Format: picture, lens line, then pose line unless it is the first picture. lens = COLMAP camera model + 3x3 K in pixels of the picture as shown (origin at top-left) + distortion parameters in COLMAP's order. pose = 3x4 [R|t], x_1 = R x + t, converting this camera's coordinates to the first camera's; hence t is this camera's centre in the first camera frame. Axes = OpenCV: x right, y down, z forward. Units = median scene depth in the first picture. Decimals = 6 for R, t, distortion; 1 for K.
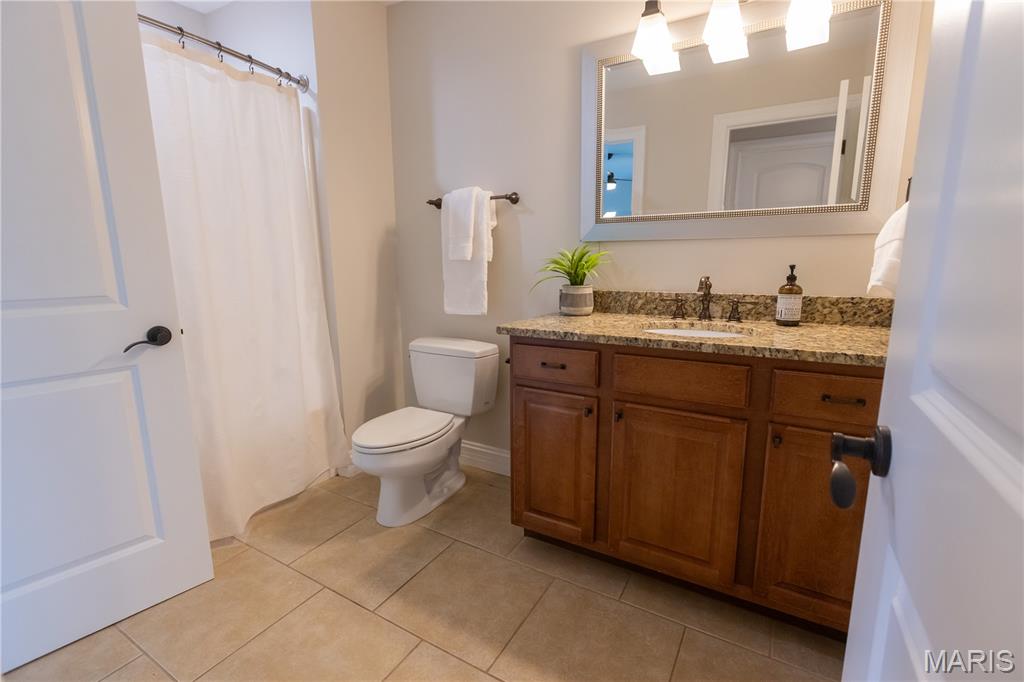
lens RADIAL K [[455.7, 0, 512.8], [0, 455.7, 341.1], [0, 0, 1]] dist [-0.017388, -0.000114]
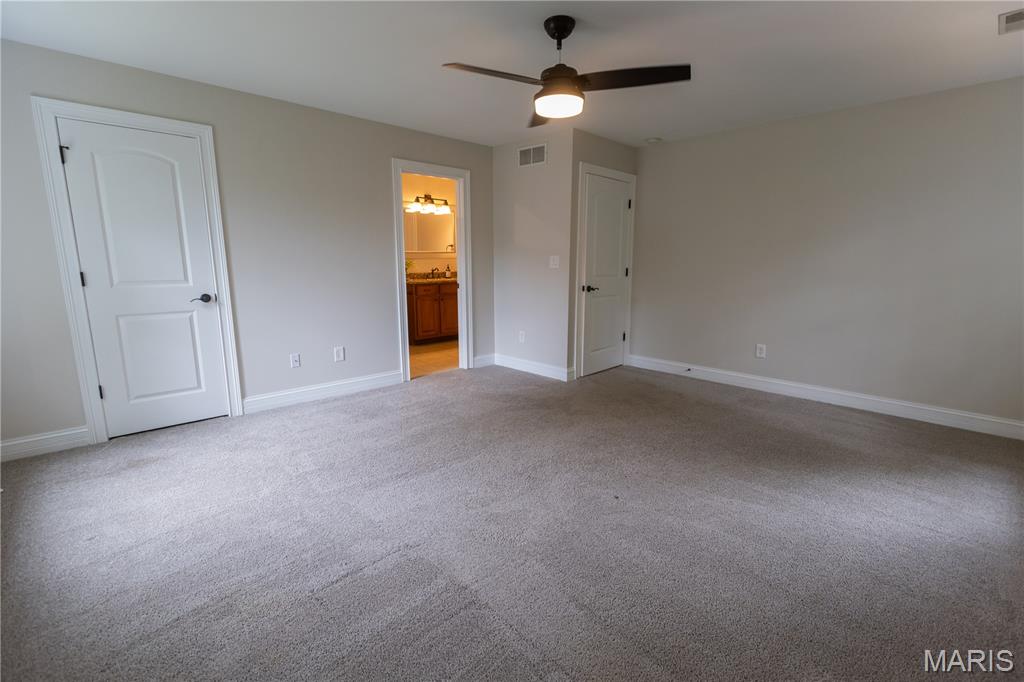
lens RADIAL K [[455.7, 0, 511.9], [0, 455.7, 341.2], [0, 0, 1]] dist [-0.017388, -0.000114]
pose [[0.264318, -0.162157, 0.950706, -3.581189], [0.173294, 0.977705, 0.118582, 0.144943], [-0.948739, 0.133408, 0.286526, -0.774300]]
